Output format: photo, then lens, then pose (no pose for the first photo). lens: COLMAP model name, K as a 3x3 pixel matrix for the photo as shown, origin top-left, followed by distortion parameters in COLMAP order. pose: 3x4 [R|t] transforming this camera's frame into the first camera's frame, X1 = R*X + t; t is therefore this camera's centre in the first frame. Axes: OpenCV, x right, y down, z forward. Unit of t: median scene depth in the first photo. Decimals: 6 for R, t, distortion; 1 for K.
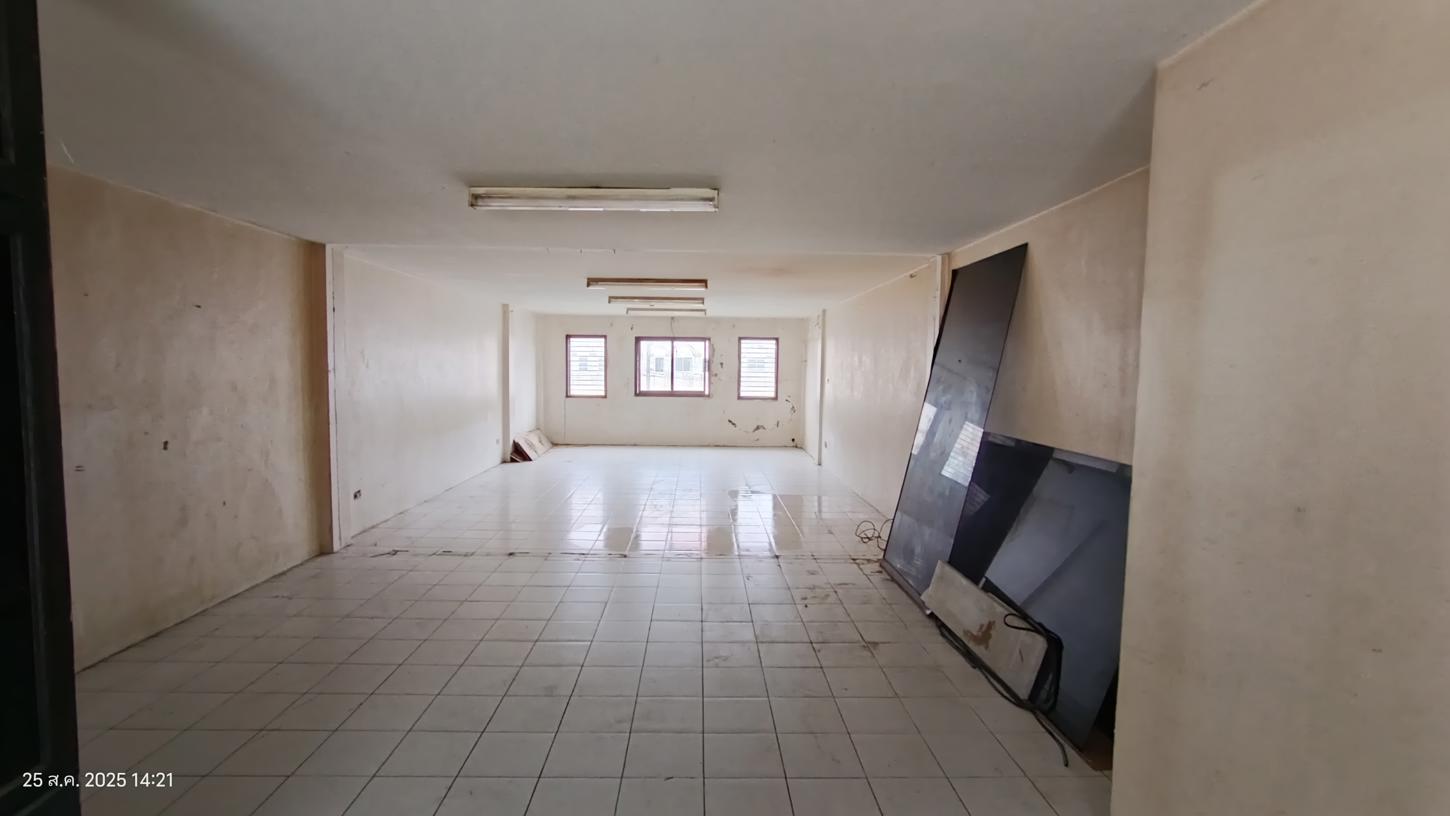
lens RADIAL K [[682.8, 0, 725.0], [0, 682.8, 408.0], [0, 0, 1]] dist [-0.000223, -0.000031]
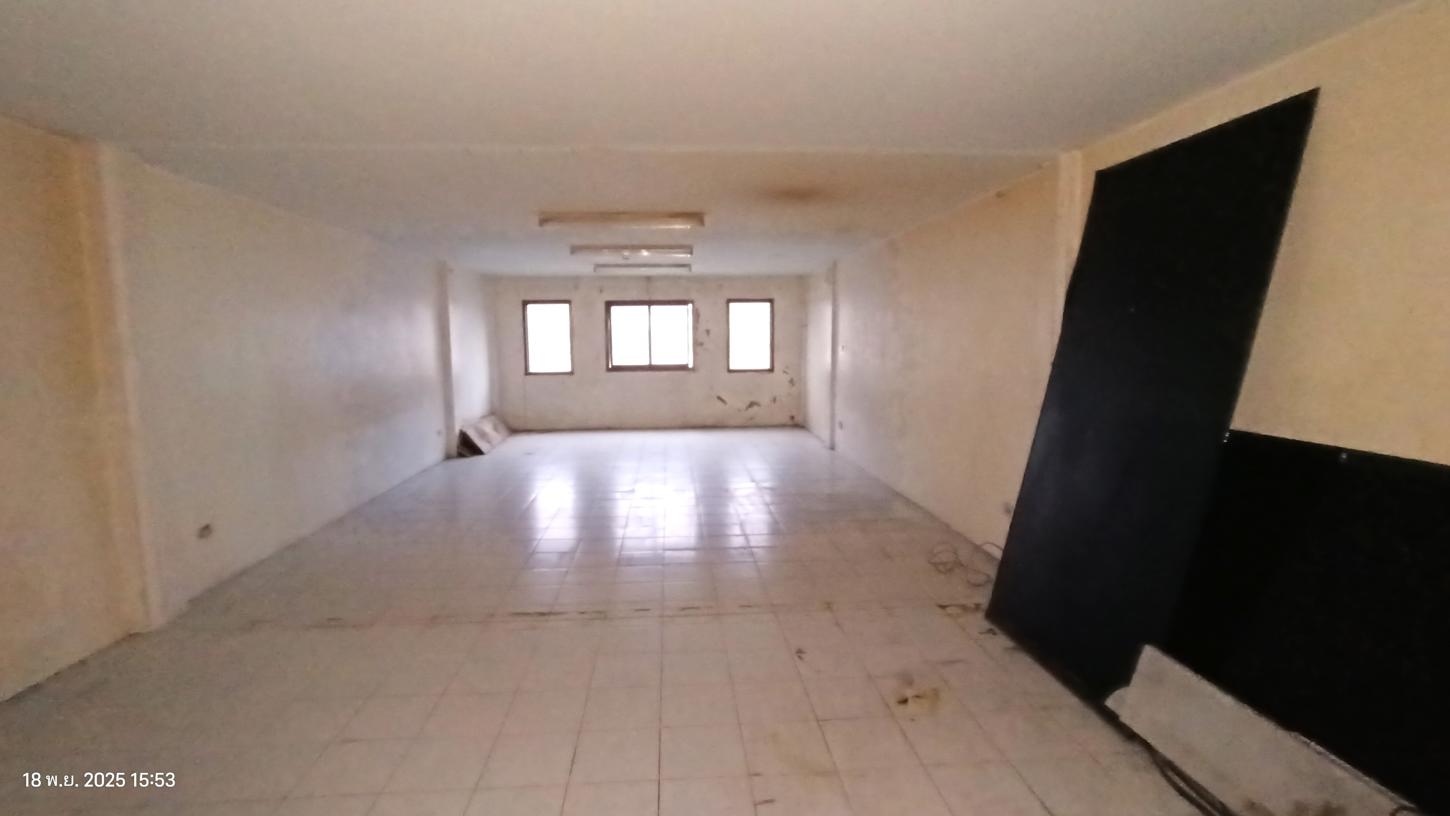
lens RADIAL K [[724.7, 0, 727.9], [0, 724.7, 401.7], [0, 0, 1]] dist [-0.000820, 0.000002]
pose [[0.998985, -0.027509, 0.035680, -0.016226], [0.026426, 0.999186, 0.030473, -0.003935], [-0.036490, -0.029499, 0.998899, 0.102500]]
